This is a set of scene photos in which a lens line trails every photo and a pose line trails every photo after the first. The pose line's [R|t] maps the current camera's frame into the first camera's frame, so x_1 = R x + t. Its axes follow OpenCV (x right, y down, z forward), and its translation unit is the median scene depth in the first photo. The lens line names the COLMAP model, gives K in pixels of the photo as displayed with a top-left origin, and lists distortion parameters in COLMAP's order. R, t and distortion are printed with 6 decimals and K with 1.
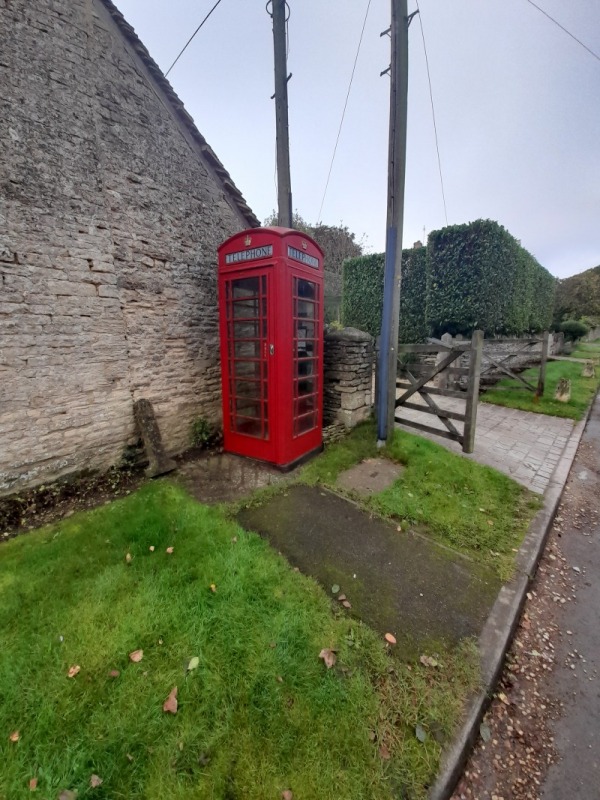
lens RADIAL K [[321.8, 0, 300.6], [0, 321.8, 401.8], [0, 0, 1]] dist [-0.004543, -0.002324]
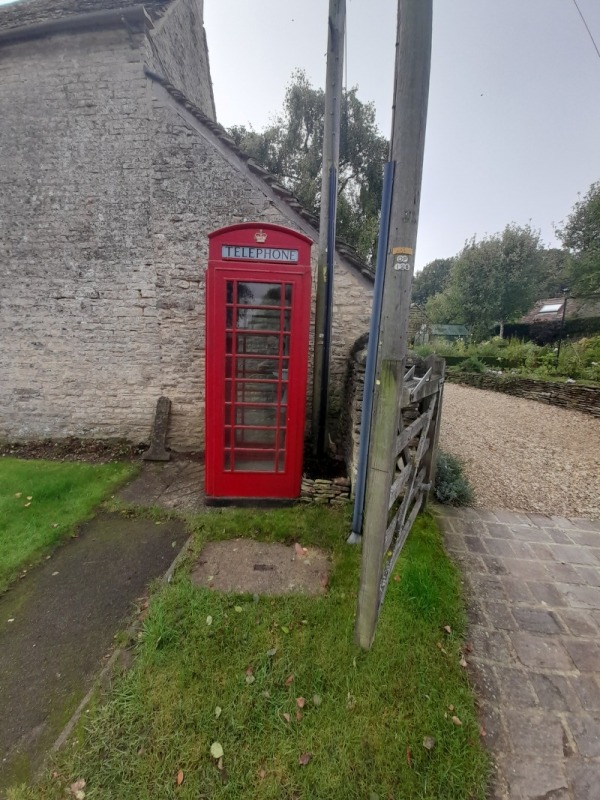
lens RADIAL K [[321.8, 0, 299.7], [0, 321.8, 401.5], [0, 0, 1]] dist [-0.004543, -0.002324]
pose [[0.571408, 0.166877, -0.803520, 0.838081], [-0.193984, 0.978826, 0.065337, -0.180957], [0.797410, 0.118536, 0.591681, 0.721272]]
